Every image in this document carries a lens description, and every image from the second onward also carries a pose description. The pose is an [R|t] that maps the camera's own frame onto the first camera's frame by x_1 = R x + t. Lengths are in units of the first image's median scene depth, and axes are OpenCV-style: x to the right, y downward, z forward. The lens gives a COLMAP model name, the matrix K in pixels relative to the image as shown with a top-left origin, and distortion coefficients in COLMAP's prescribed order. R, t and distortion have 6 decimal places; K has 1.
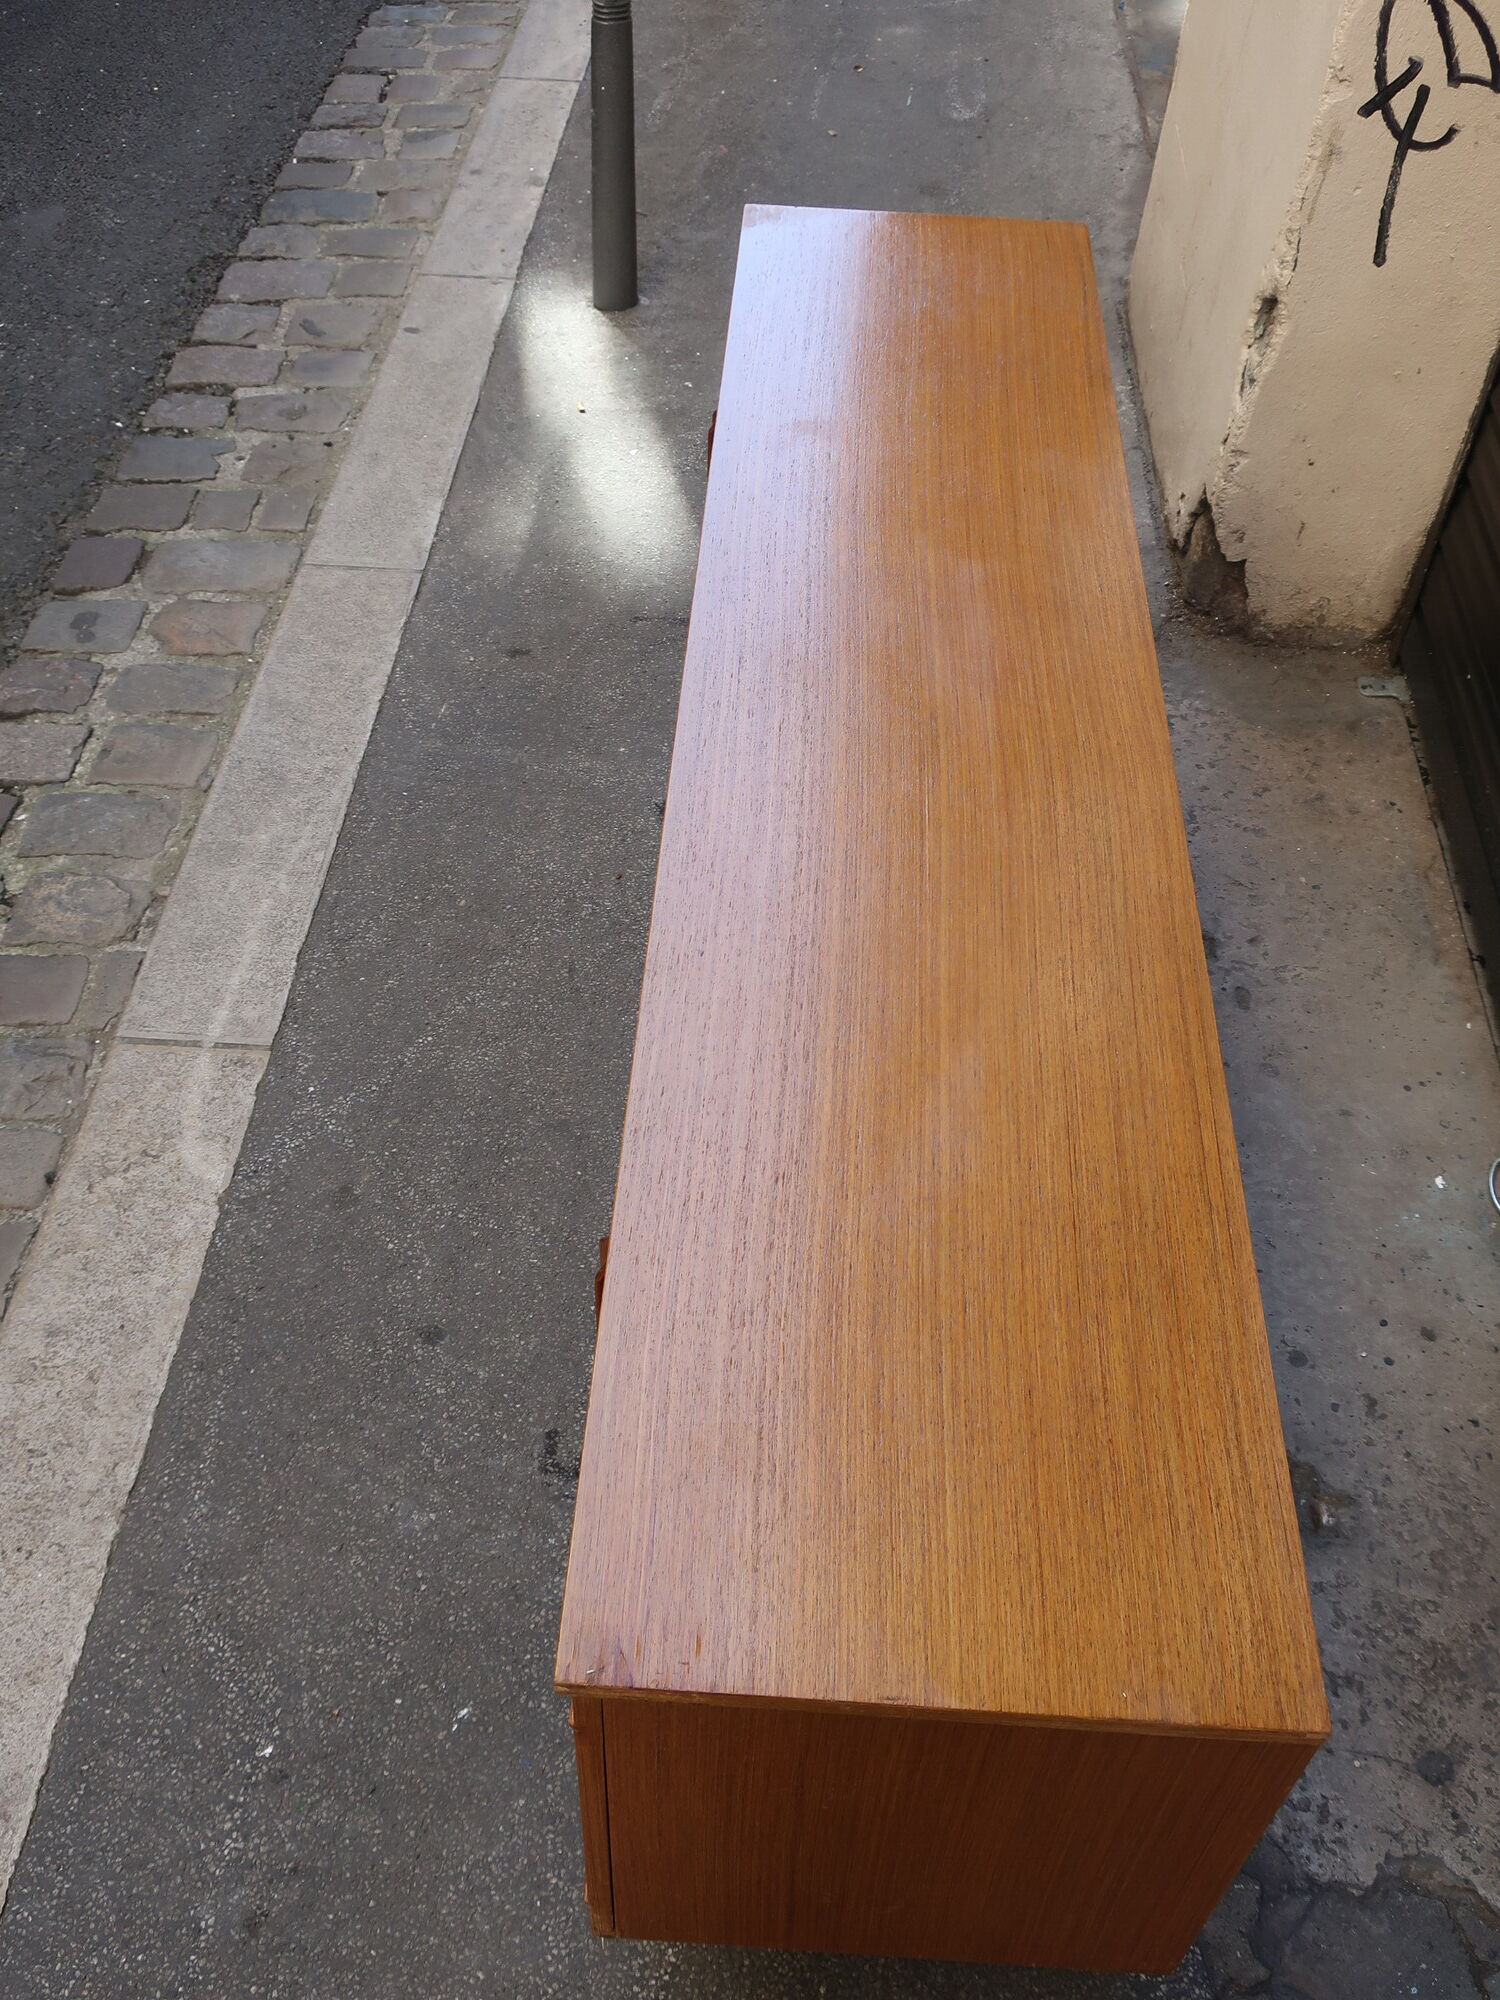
lens RADIAL K [[1853.5, 0, 748.2], [0, 1853.5, 966.1], [0, 0, 1]] dist [-0.013244, 0.011326]
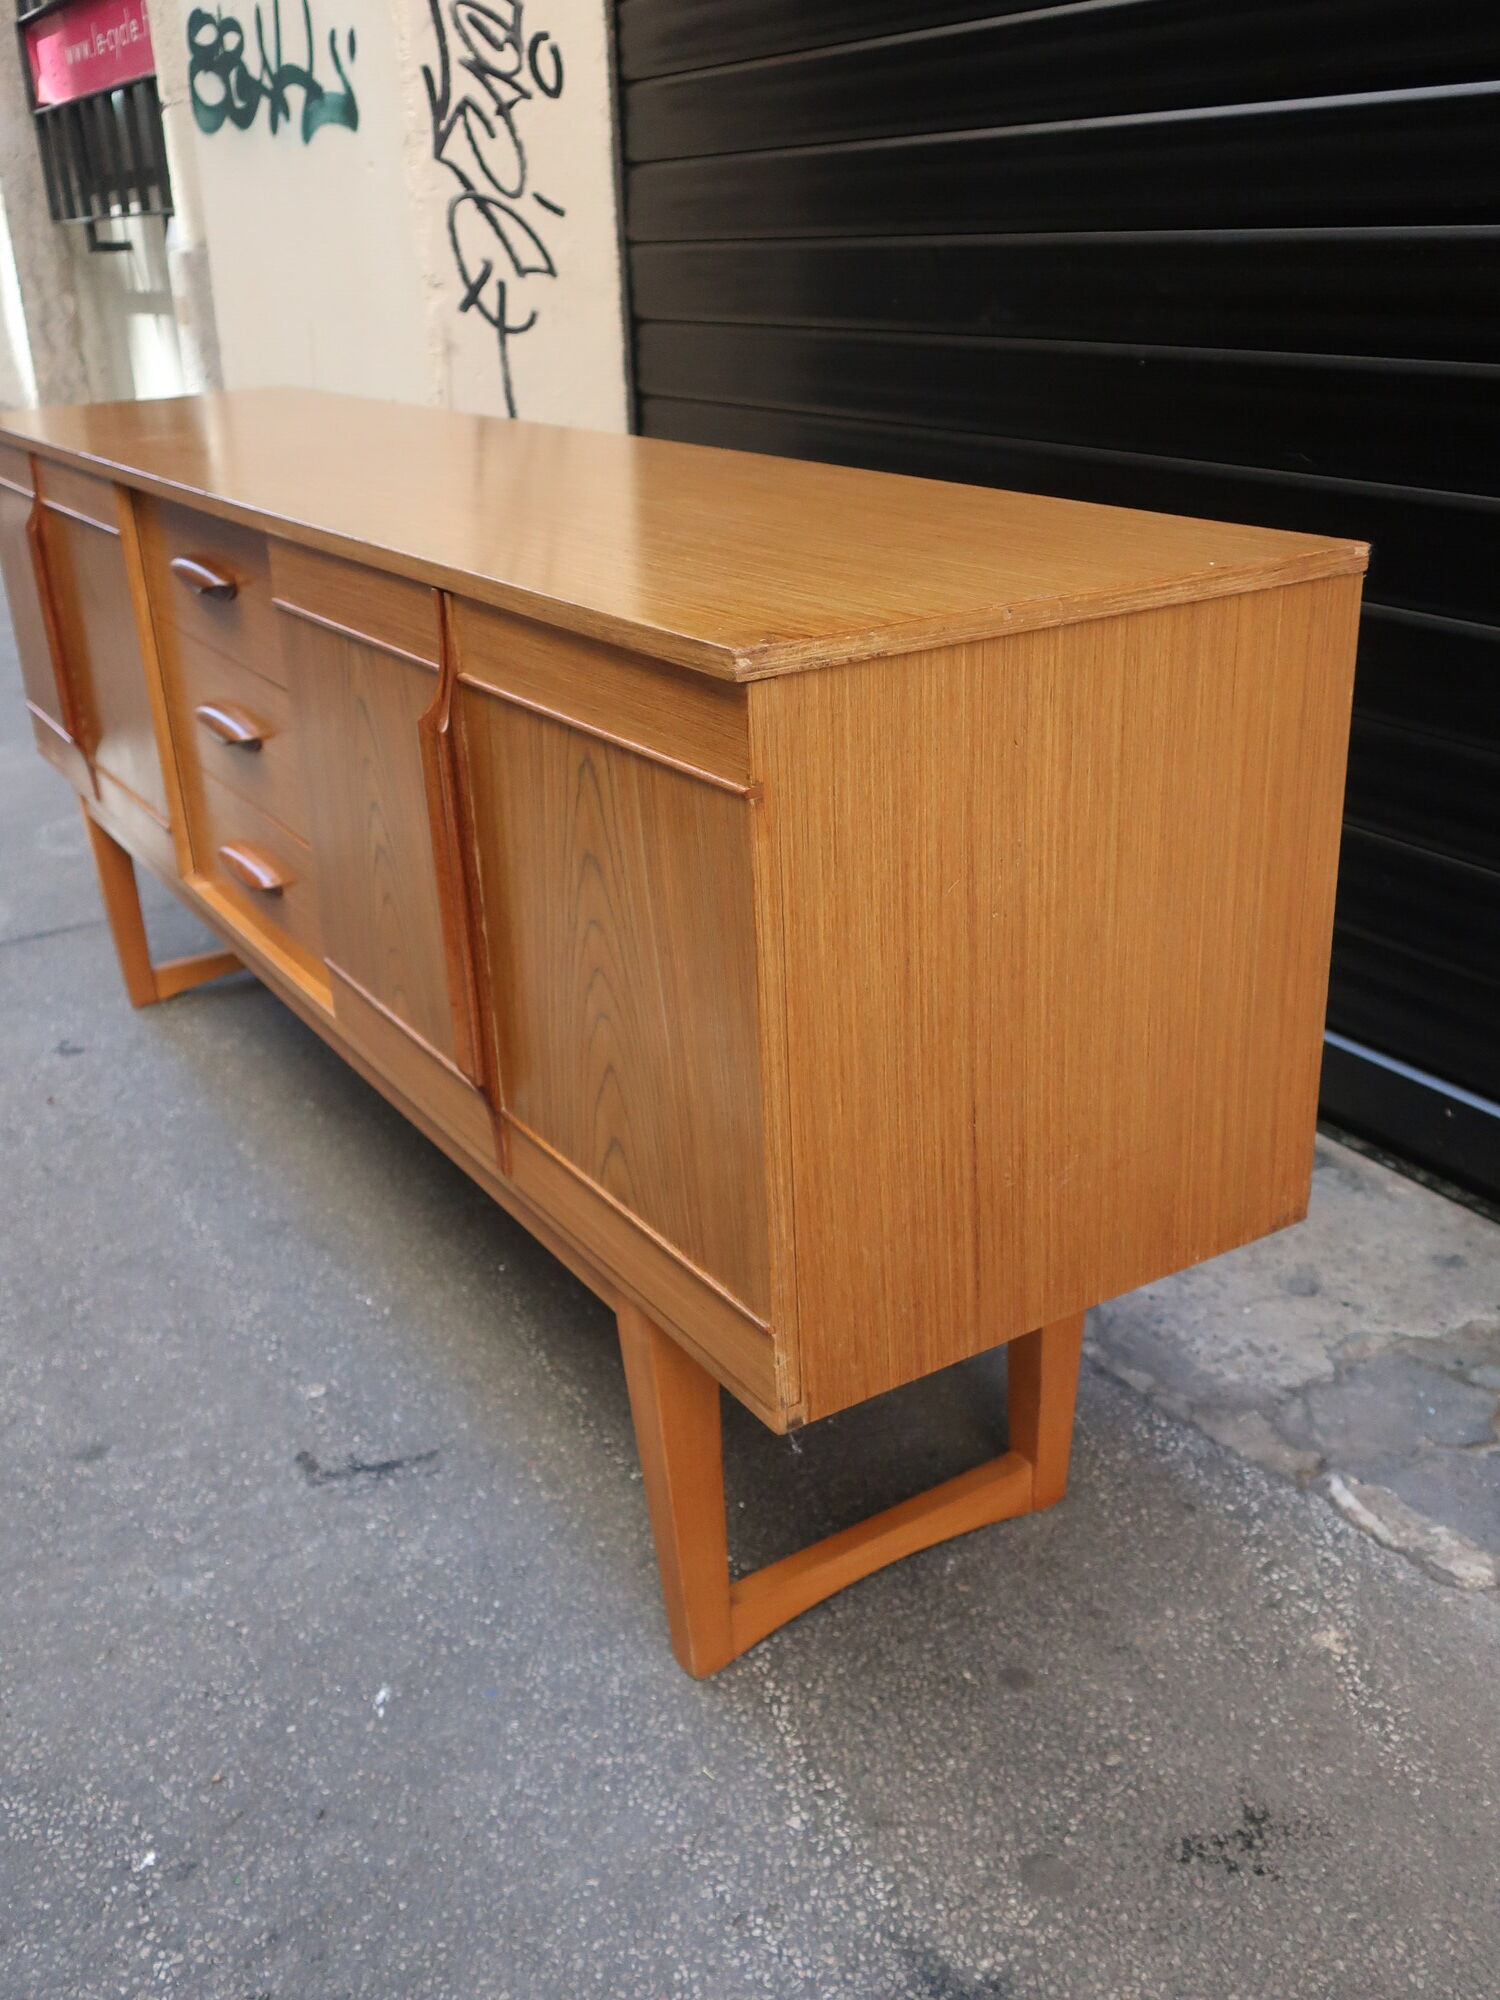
lens RADIAL K [[1853.5, 0, 748.2], [0, 1853.5, 966.1], [0, 0, 1]] dist [-0.013244, 0.011326]
pose [[0.819653, -0.285127, 0.496861, -0.314431], [0.461204, 0.842907, -0.277125, 0.425507], [-0.339792, 0.456301, 0.822393, 0.206812]]
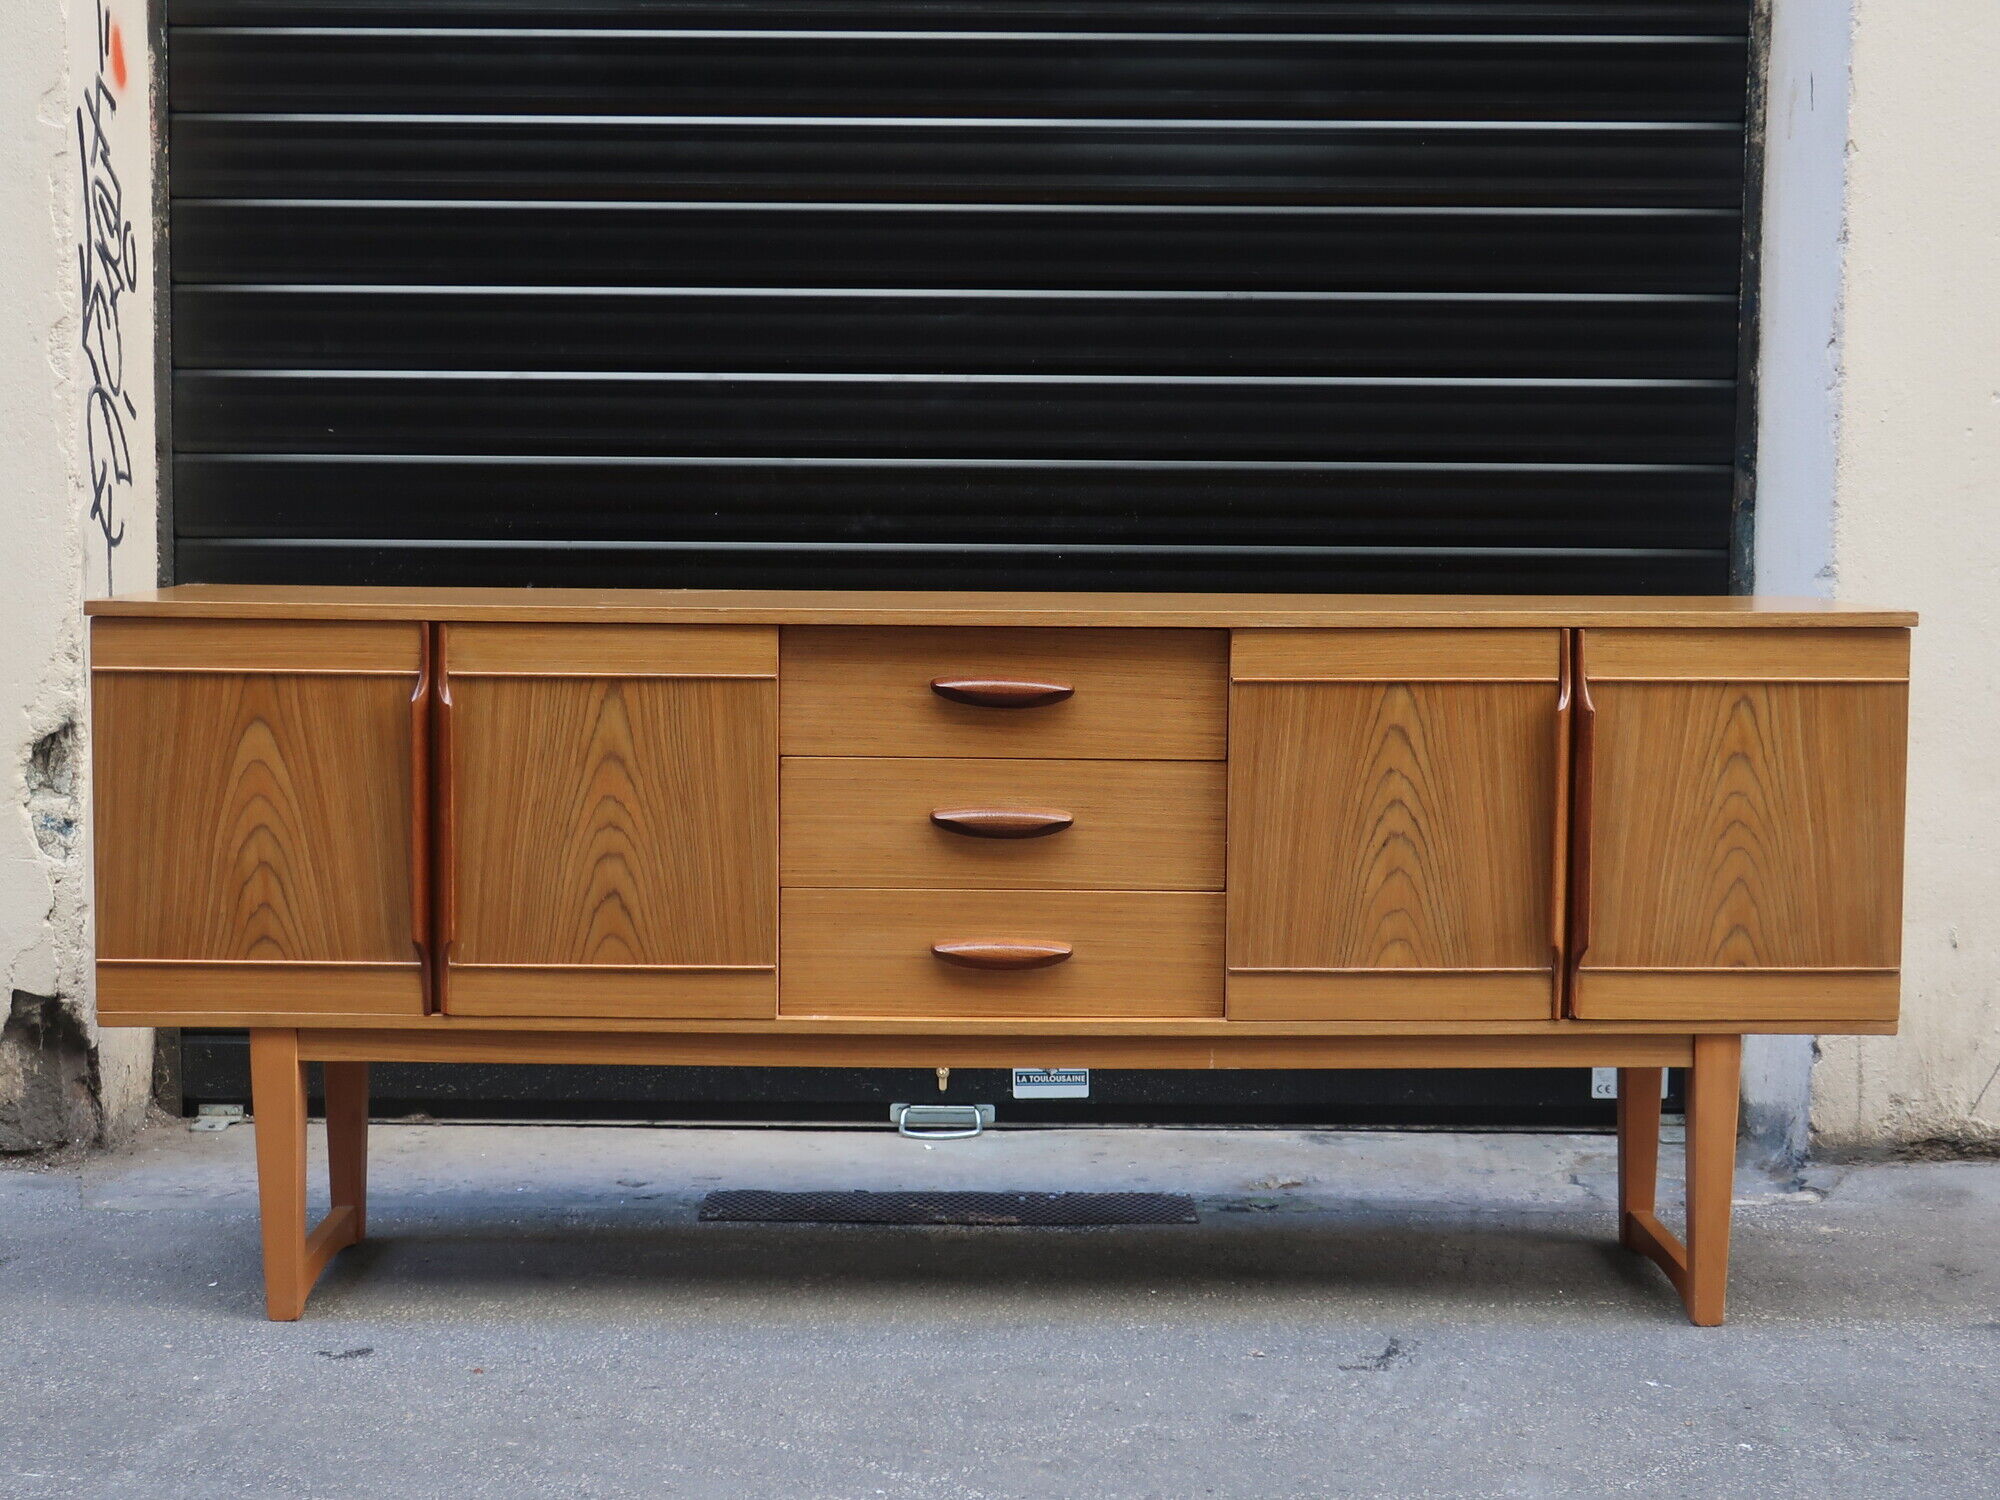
lens RADIAL K [[2923.2, 0, 1000.0], [0, 2923.2, 750.0], [0, 0, 1]] dist [0.002252, -0.046072]
pose [[-0.047539, -0.134243, 0.989807, -1.718336], [0.708410, 0.694068, 0.128157, -0.318642], [-0.704198, 0.707282, 0.062104, 0.894073]]
